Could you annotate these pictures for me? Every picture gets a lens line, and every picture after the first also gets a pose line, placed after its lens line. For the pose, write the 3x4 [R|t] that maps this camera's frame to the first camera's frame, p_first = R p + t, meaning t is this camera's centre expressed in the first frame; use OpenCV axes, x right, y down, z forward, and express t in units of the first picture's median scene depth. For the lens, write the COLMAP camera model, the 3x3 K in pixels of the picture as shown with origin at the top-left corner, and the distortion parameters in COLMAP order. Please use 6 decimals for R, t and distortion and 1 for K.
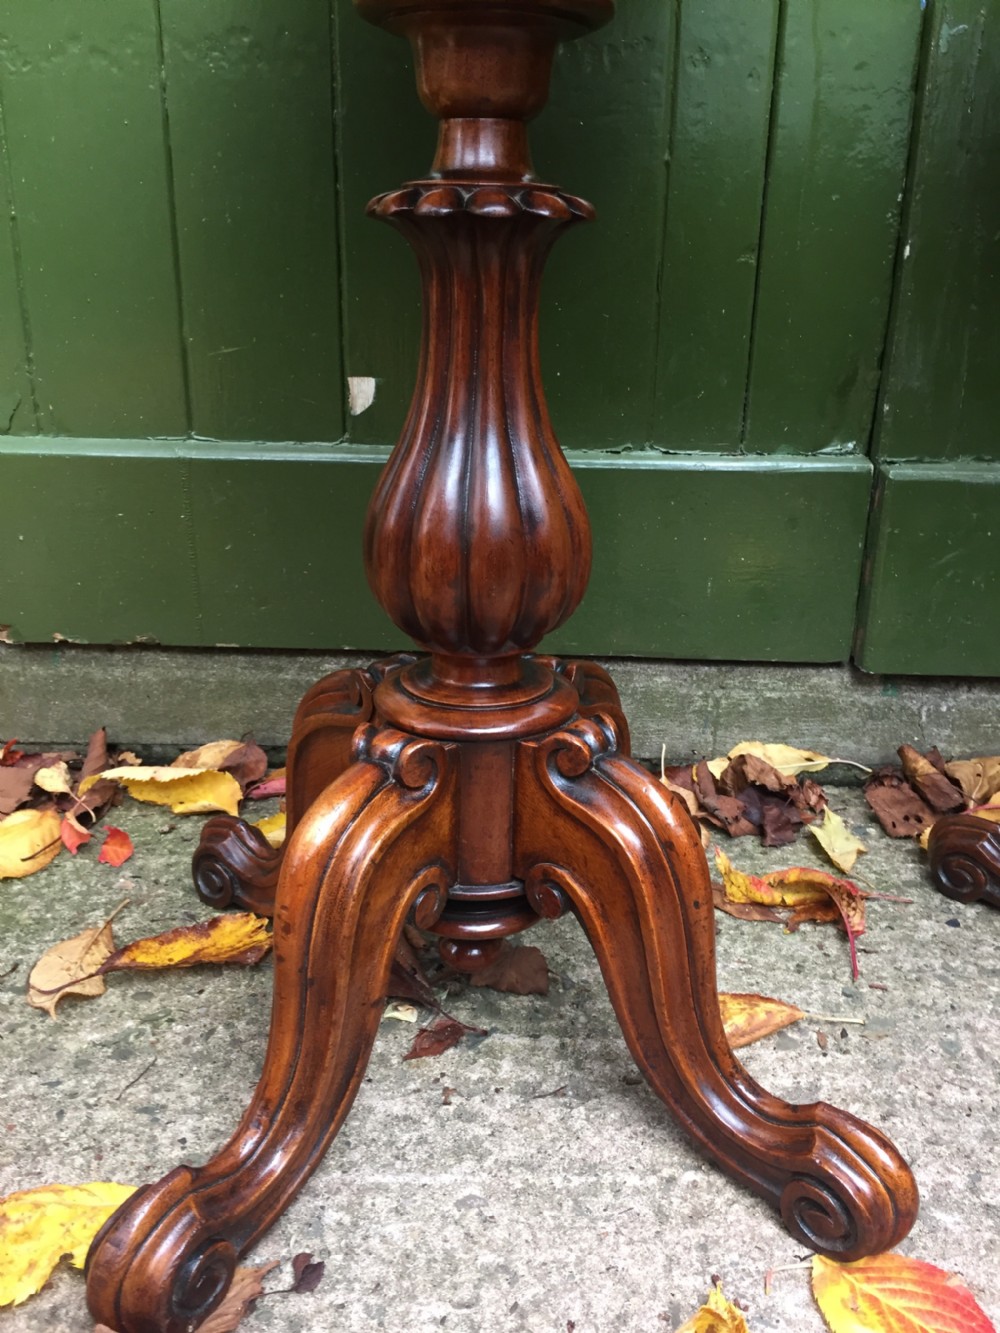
lens RADIAL K [[1145.1, 0, 499.5], [0, 1145.1, 669.4], [0, 0, 1]] dist [0.078178, -0.116644]
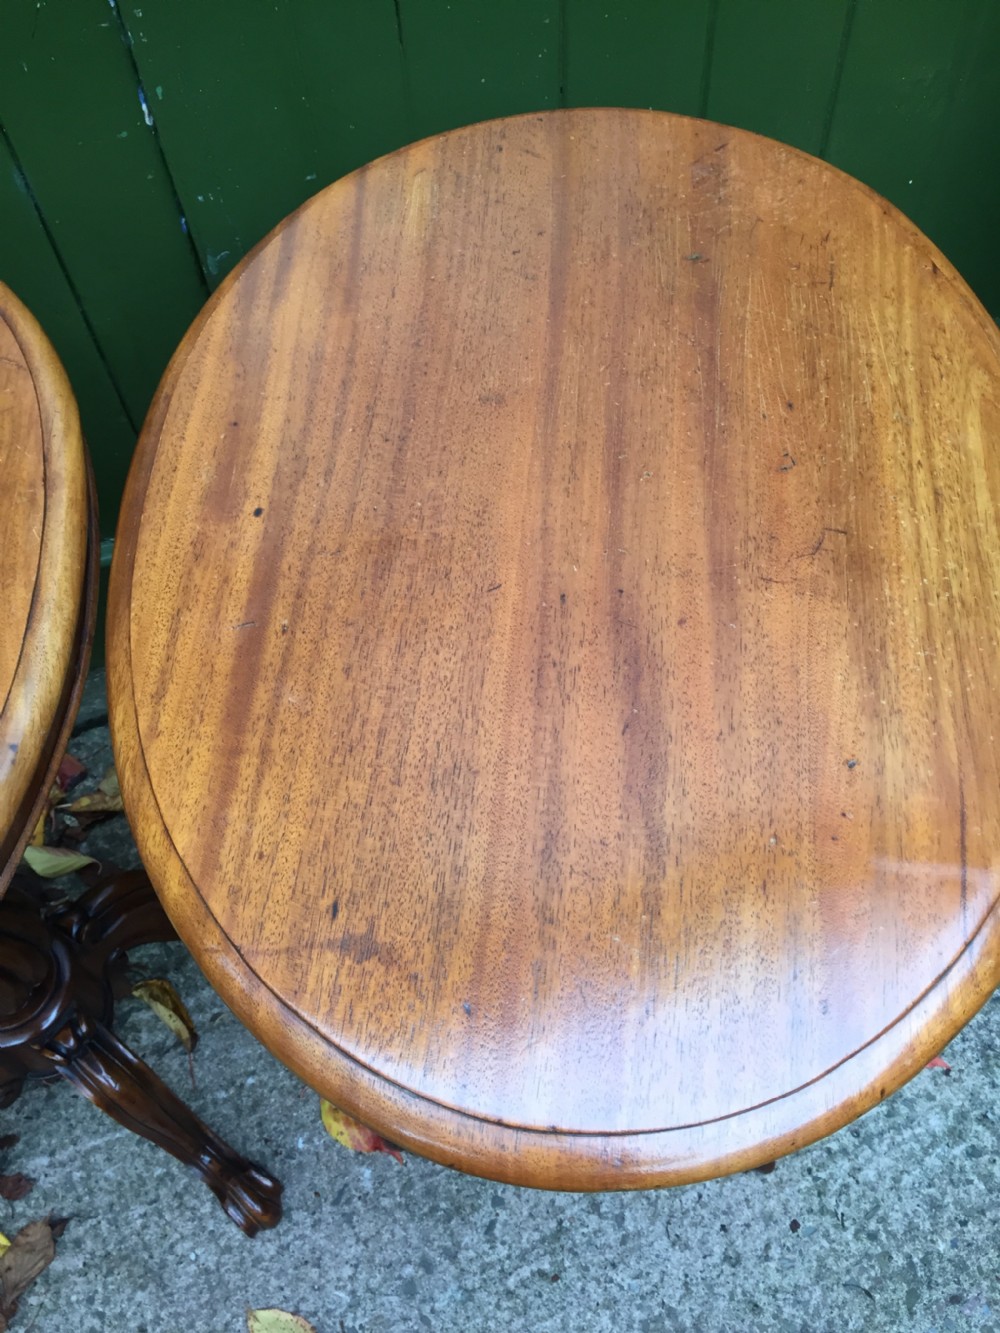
lens RADIAL K [[1145.1, 0, 503.8], [0, 1145.1, 677.7], [0, 0, 1]] dist [0.078178, -0.116644]
pose [[0.939816, -0.313925, 0.134896, 0.347615], [0.167775, 0.767918, 0.618185, -0.824999], [-0.297653, -0.558348, 0.774371, -0.180129]]
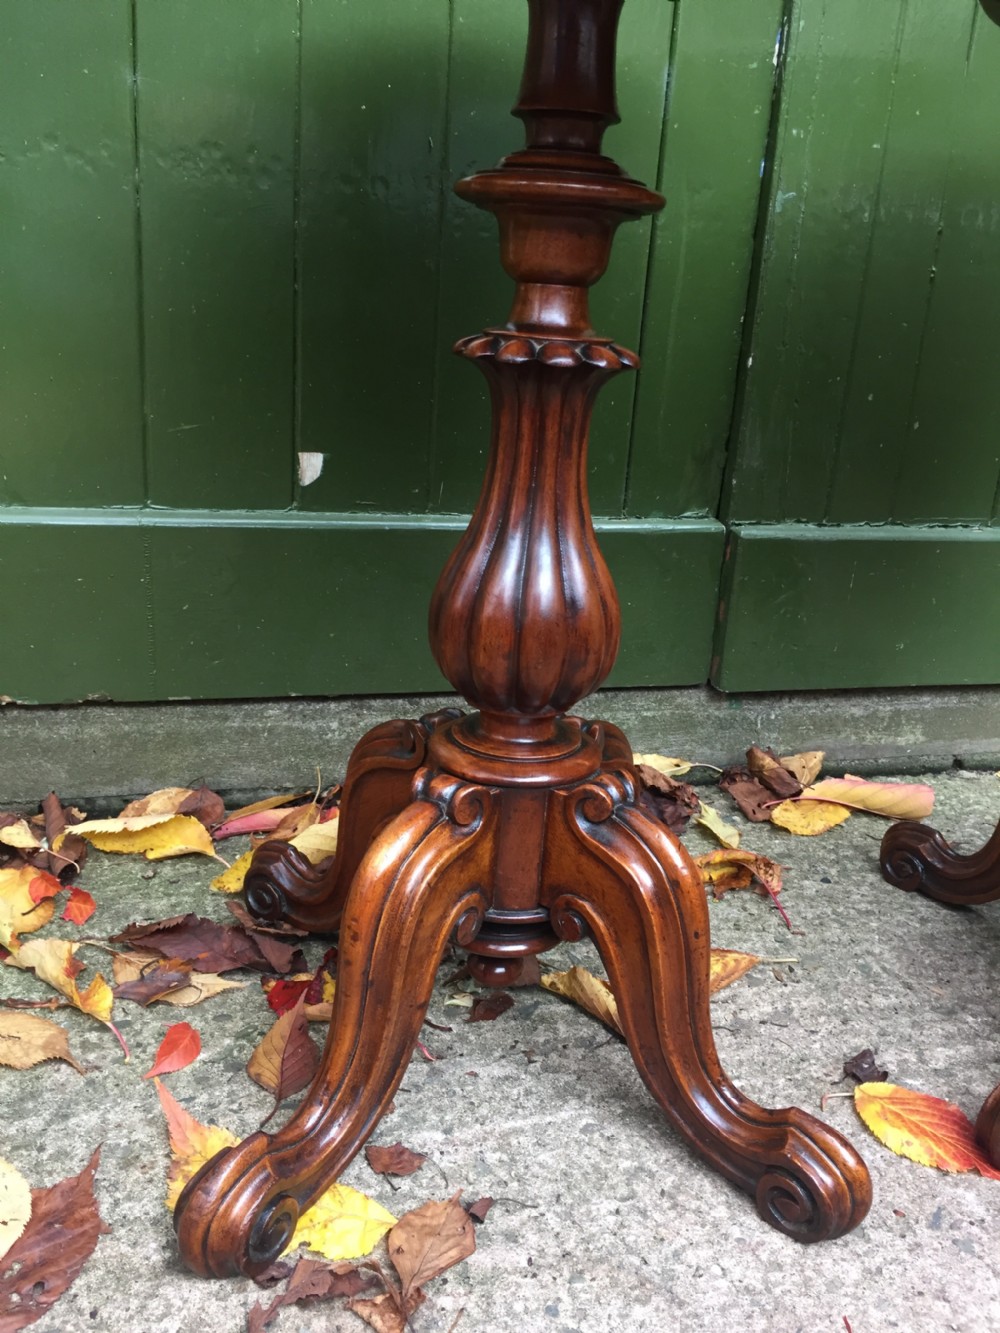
lens RADIAL K [[1145.1, 0, 501.2], [0, 1145.1, 667.5], [0, 0, 1]] dist [0.078178, -0.116644]
pose [[0.951973, -0.046761, 0.302590, -0.308066], [0.055283, 0.998277, -0.019654, -0.013143], [-0.301150, 0.035438, 0.952918, -0.119849]]
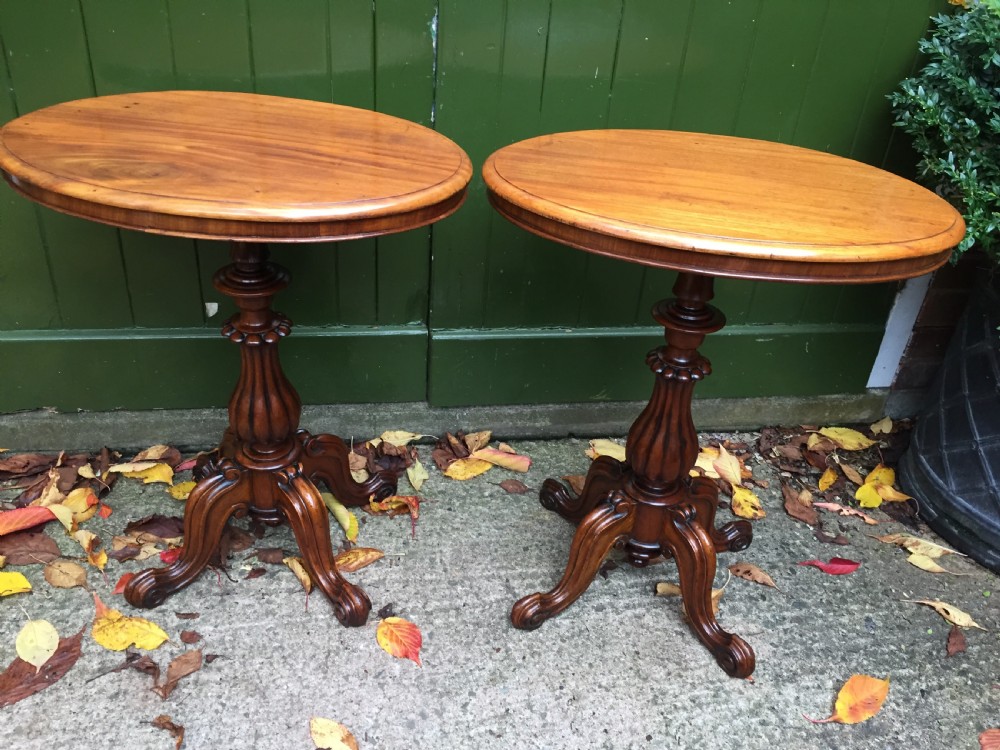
lens RADIAL K [[859.1, 0, 505.2], [0, 859.1, 367.3], [0, 0, 1]] dist [0.078178, -0.116644]
pose [[0.978841, -0.053909, 0.197393, 0.118961], [0.012449, 0.978574, 0.205518, -0.507174], [-0.204243, -0.198712, 0.958540, -0.895547]]
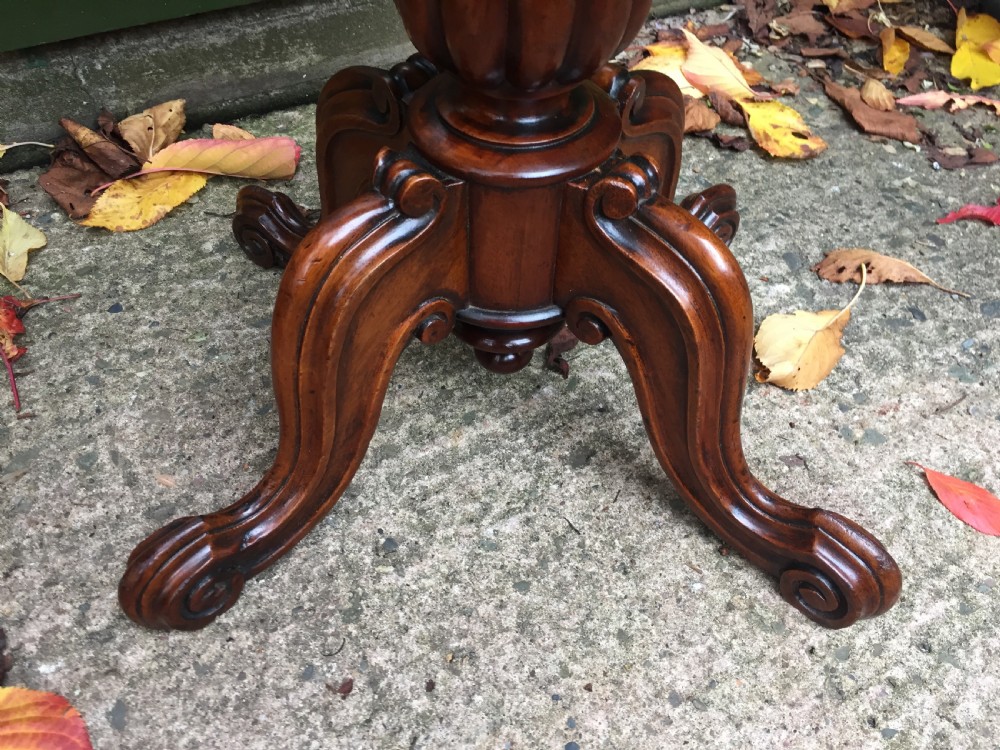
lens RADIAL K [[859.1, 0, 504.3], [0, 859.1, 374.0], [0, 0, 1]] dist [0.078178, -0.116644]
pose [[0.859864, -0.365096, 0.356845, 0.361572], [0.158925, 0.855674, 0.492508, -0.059196], [-0.485156, -0.366778, 0.793787, 0.162520]]
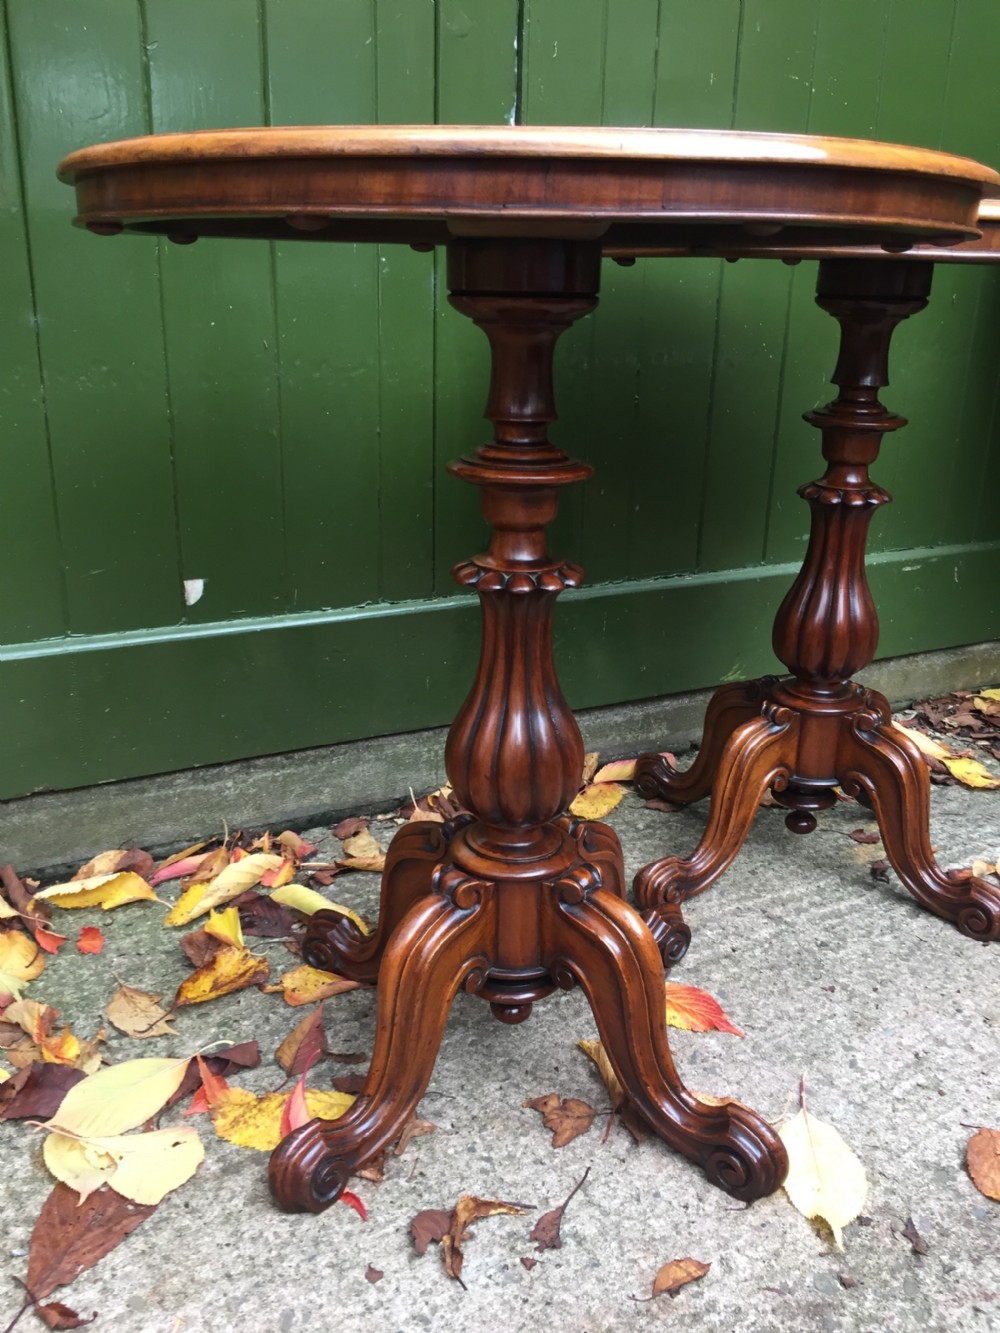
lens RADIAL K [[1145.1, 0, 498.2], [0, 1145.1, 665.8], [0, 0, 1]] dist [0.078178, -0.116644]
pose [[0.866898, -0.152685, 0.474527, -0.518144], [0.163653, 0.986346, 0.018396, -0.116861], [-0.470857, 0.061710, 0.880049, -0.470746]]
